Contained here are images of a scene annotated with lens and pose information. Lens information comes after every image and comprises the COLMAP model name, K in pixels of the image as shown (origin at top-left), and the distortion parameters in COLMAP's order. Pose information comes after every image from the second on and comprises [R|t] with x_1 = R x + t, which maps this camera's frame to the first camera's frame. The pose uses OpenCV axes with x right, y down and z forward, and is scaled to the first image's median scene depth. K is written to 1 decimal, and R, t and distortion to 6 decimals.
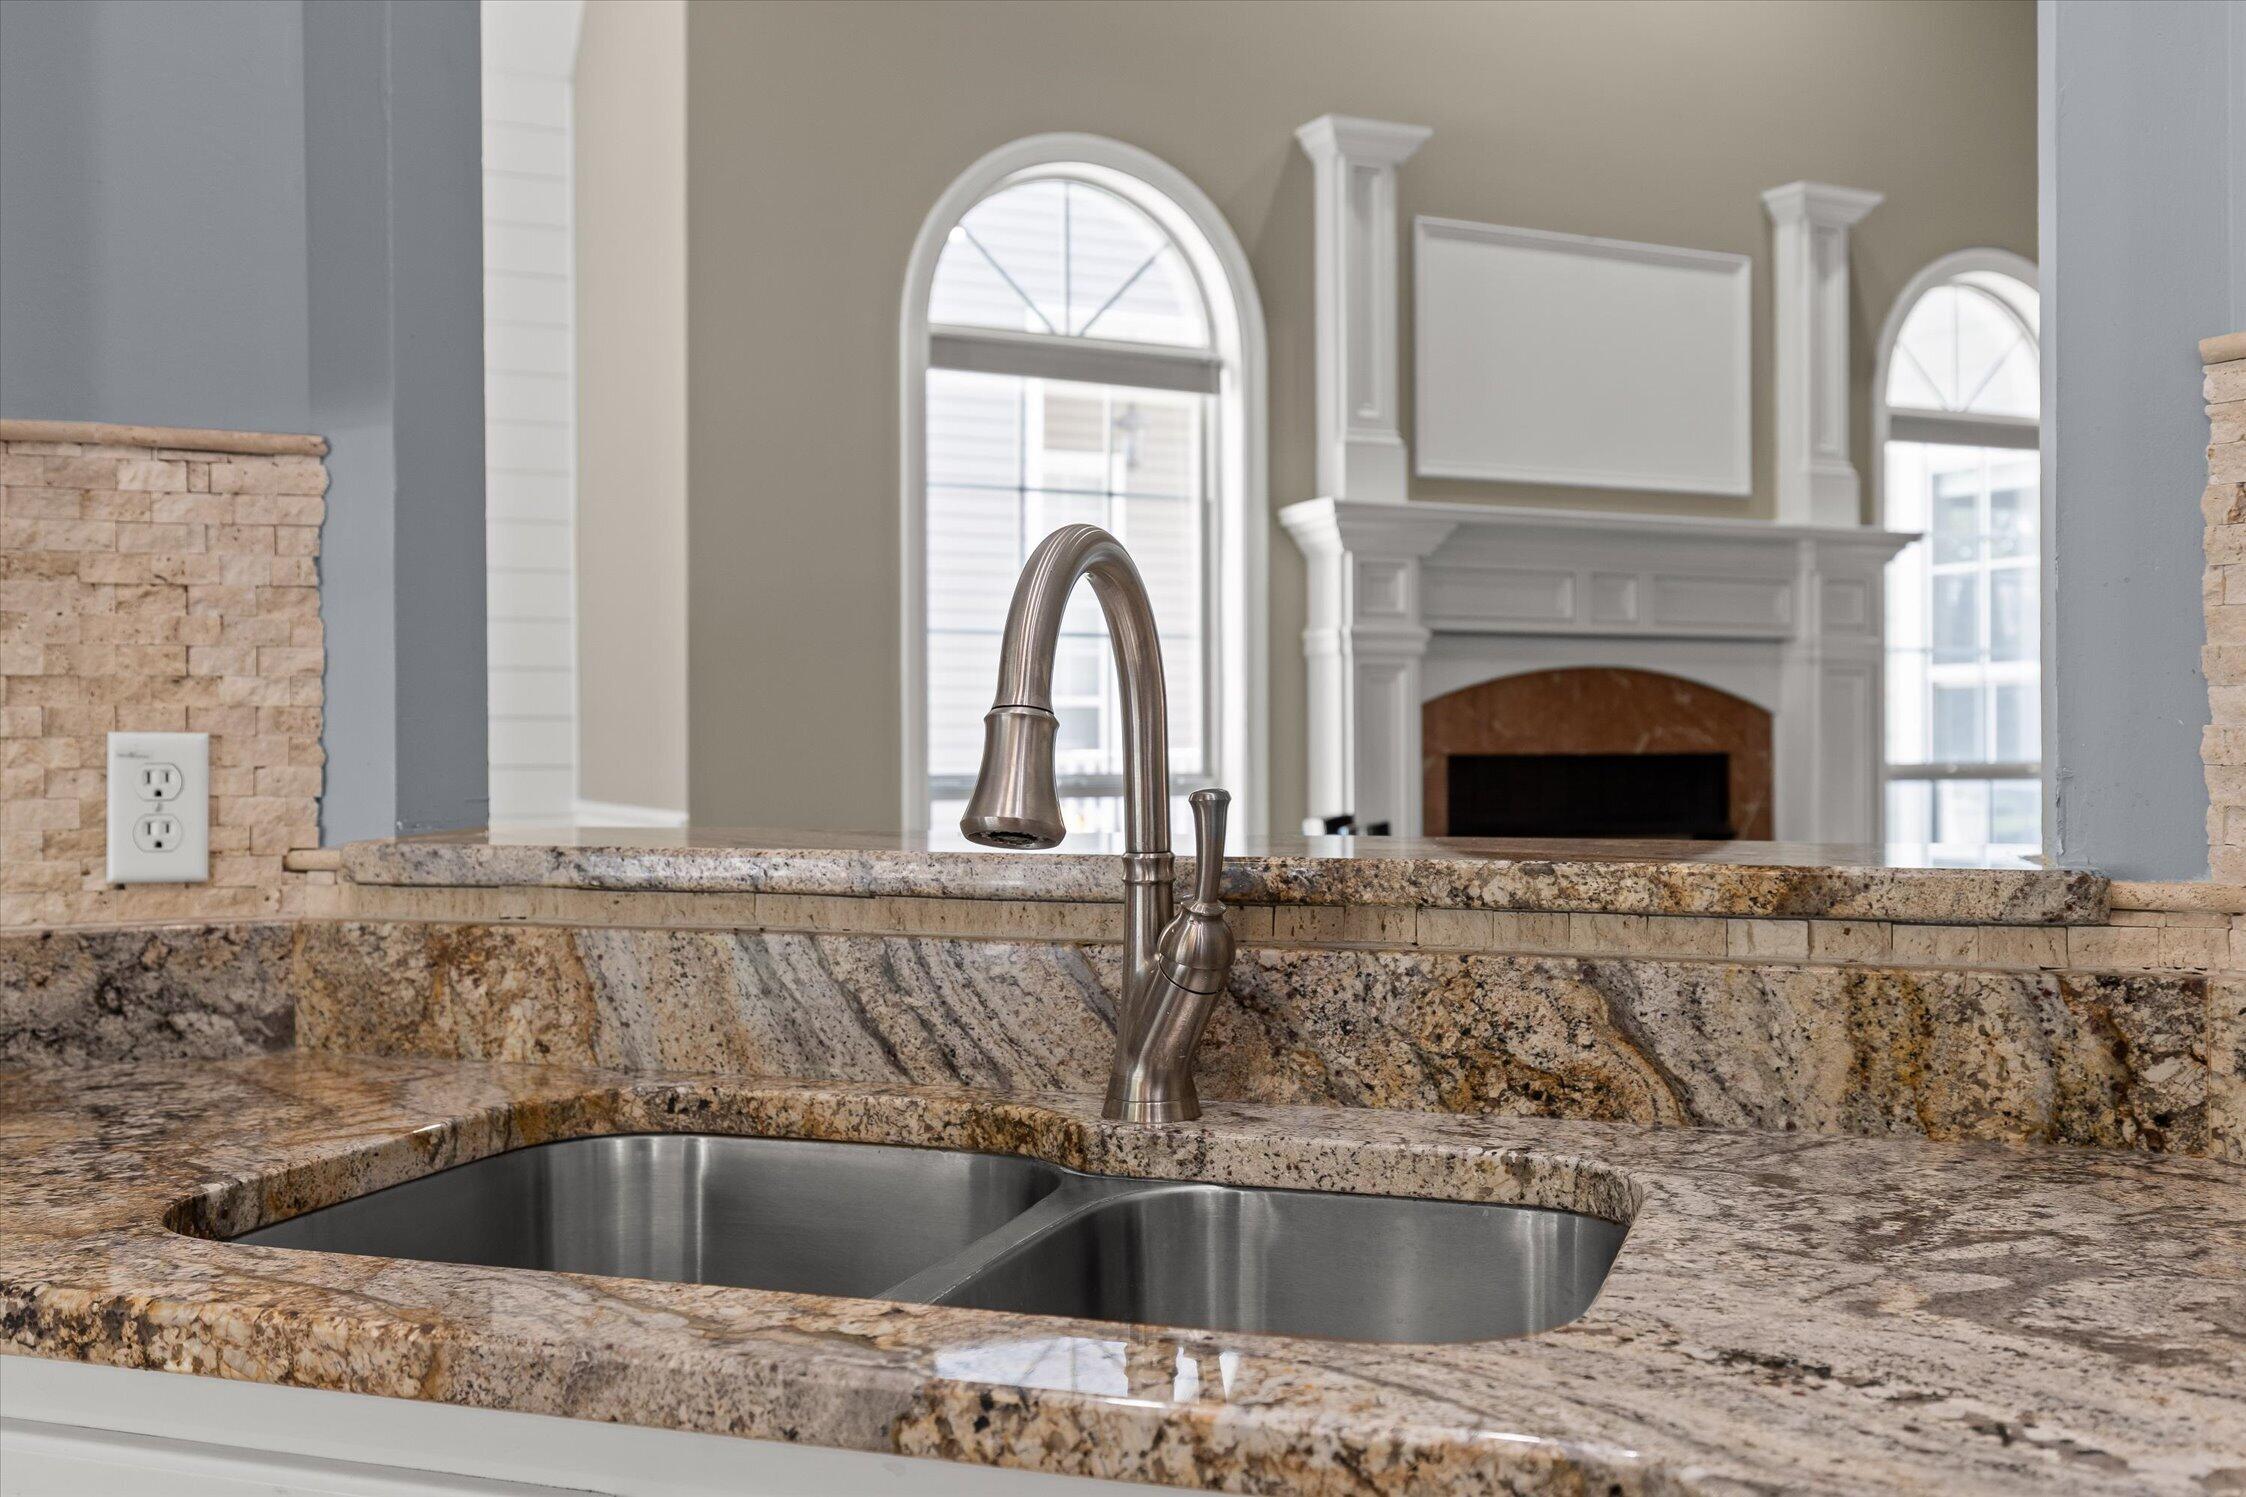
lens RADIAL K [[2087.9, 0, 1123.0], [0, 2087.9, 748.5], [0, 0, 1]] dist [0.005416, 0.003382]
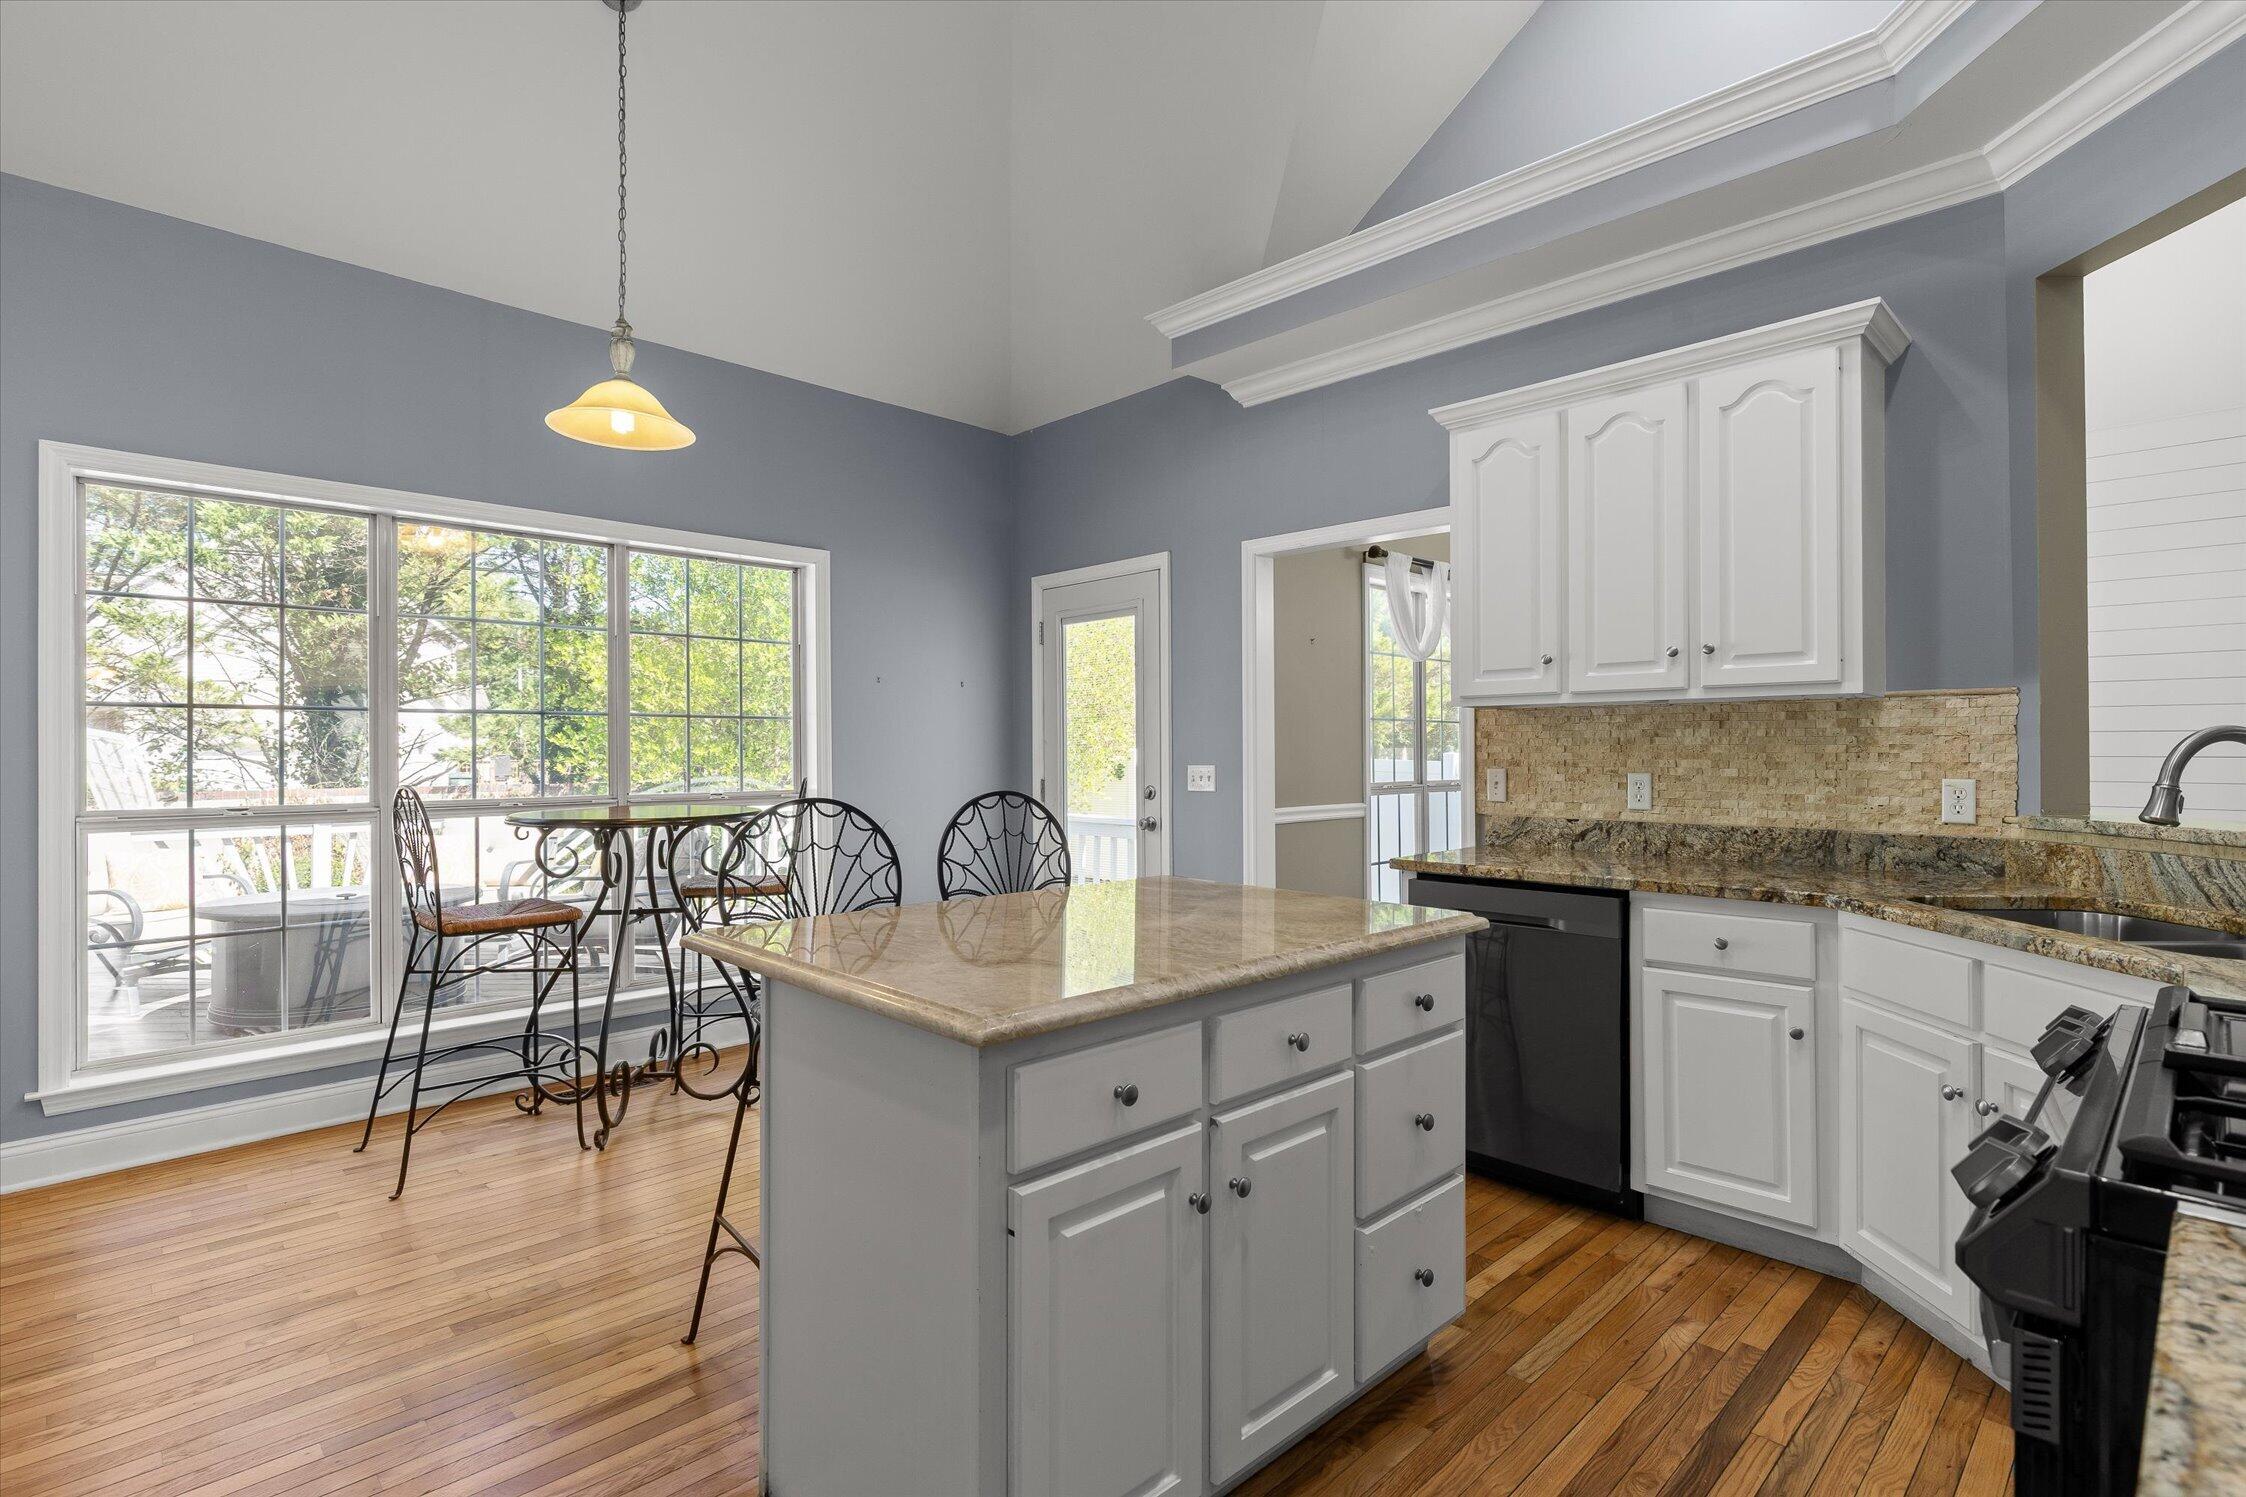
lens RADIAL K [[1088.8, 0, 1123.0], [0, 1088.8, 748.5], [0, 0, 1]] dist [0.000513, 0.000346]
pose [[0.314170, 0.001895, -0.949365, 0.795703], [-0.004555, 0.999990, 0.000489, -0.052380], [0.949356, 0.004171, 0.314176, -0.846933]]
